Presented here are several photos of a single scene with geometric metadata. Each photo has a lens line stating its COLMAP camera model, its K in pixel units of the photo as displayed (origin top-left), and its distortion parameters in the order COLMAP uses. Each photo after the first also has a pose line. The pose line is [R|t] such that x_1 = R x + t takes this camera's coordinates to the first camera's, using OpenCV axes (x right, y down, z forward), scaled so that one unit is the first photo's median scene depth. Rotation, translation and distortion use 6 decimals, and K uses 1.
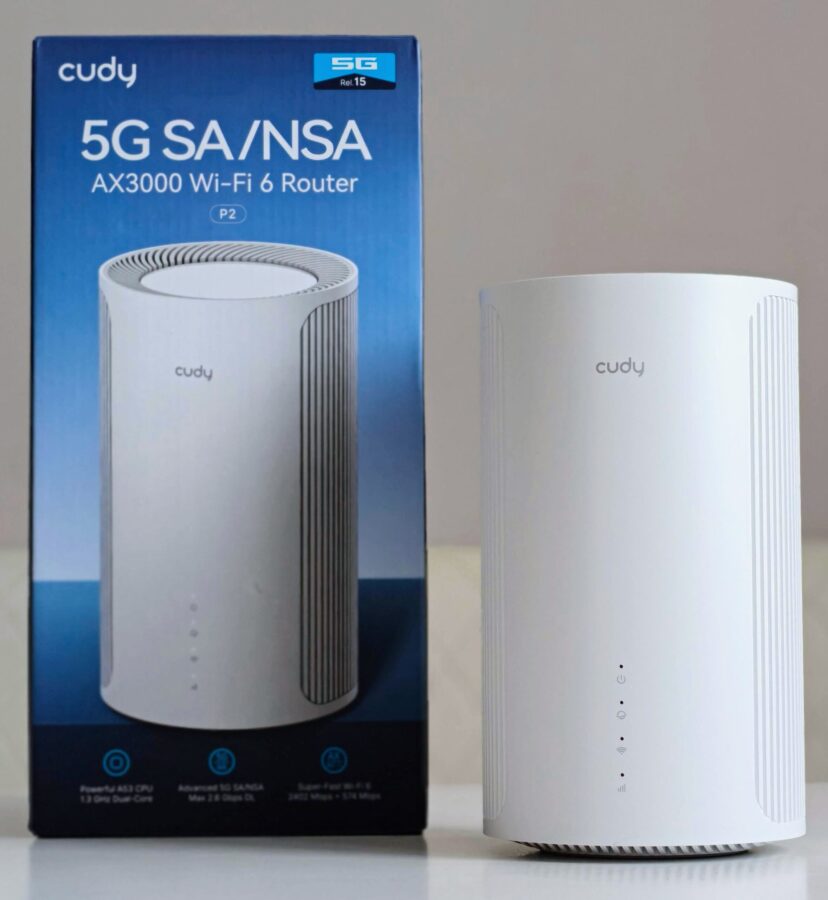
lens RADIAL K [[2062.5, 0, 415.0], [0, 2062.5, 447.9], [0, 0, 1]] dist [0.043933, 0.000000]
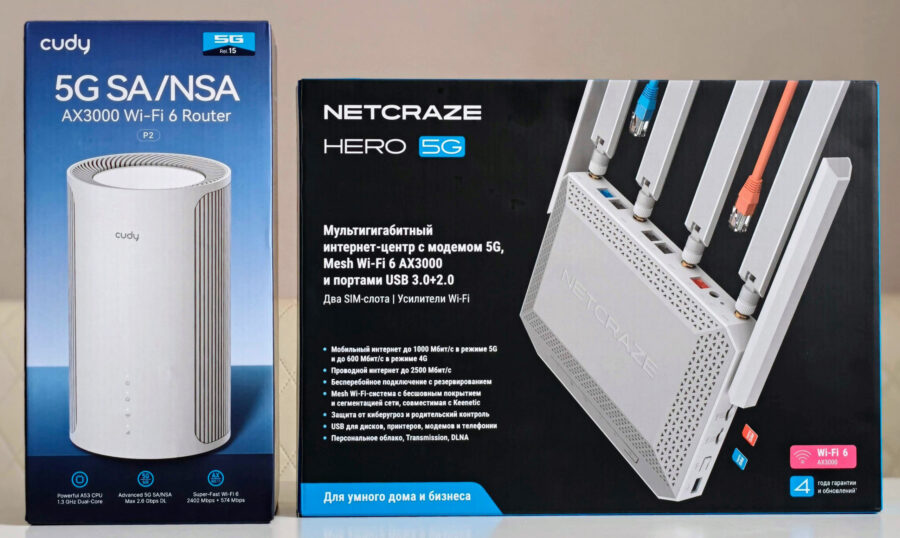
lens RADIAL K [[2223.5, 0, 449.8], [0, 2223.5, 270.6], [0, 0, 1]] dist [0.028957, 0.000000]
pose [[0.999836, 0.003259, 0.017802, 0.110277], [-0.004386, 0.997966, 0.063599, -0.119347], [-0.017558, -0.063667, 0.997817, -0.711864]]
